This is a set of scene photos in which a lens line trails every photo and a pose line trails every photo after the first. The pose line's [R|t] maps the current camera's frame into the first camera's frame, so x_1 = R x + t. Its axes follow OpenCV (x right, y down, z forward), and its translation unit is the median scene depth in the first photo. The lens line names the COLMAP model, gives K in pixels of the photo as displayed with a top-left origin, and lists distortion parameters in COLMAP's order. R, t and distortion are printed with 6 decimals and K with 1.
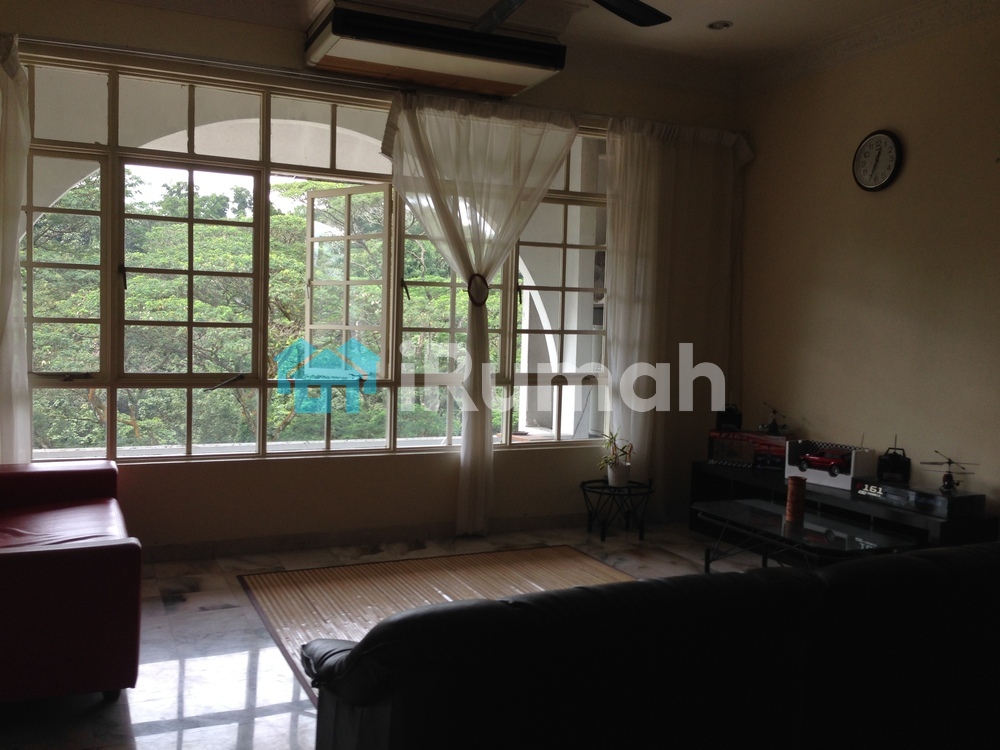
lens RADIAL K [[898.5, 0, 493.5], [0, 898.5, 371.2], [0, 0, 1]] dist [0.043227, -0.079914]
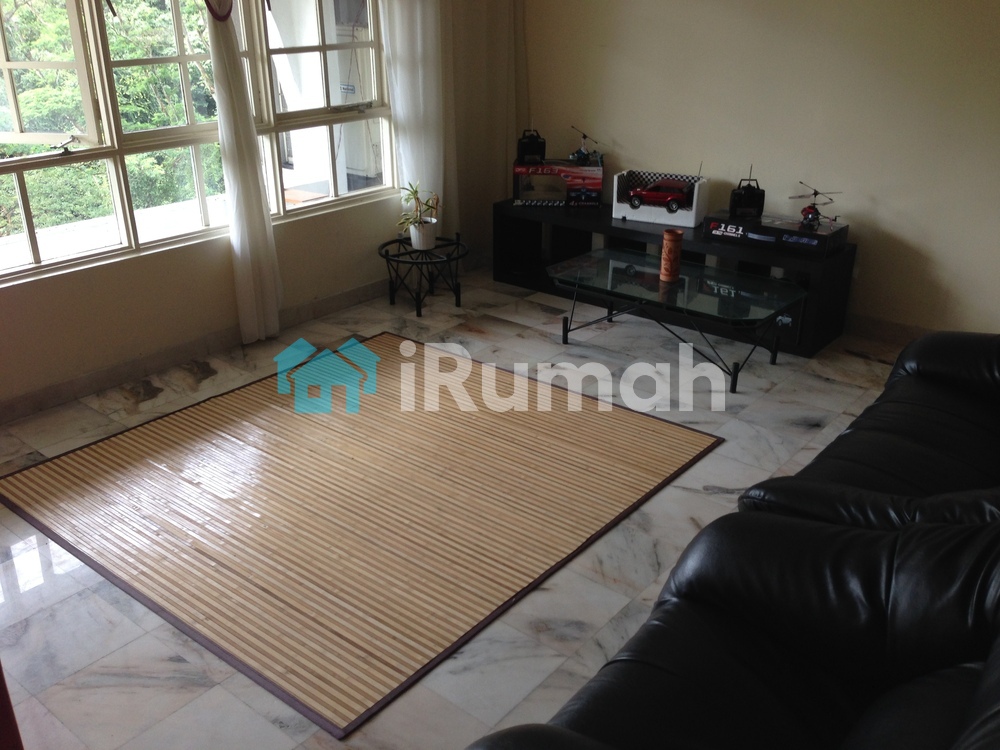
lens RADIAL K [[898.5, 0, 500.9], [0, 898.5, 379.0], [0, 0, 1]] dist [0.043227, -0.079914]
pose [[0.893473, -0.203062, 0.400589, -0.165869], [0.043665, 0.926998, 0.372515, -0.070315], [-0.446989, -0.315341, 0.837115, 0.253600]]
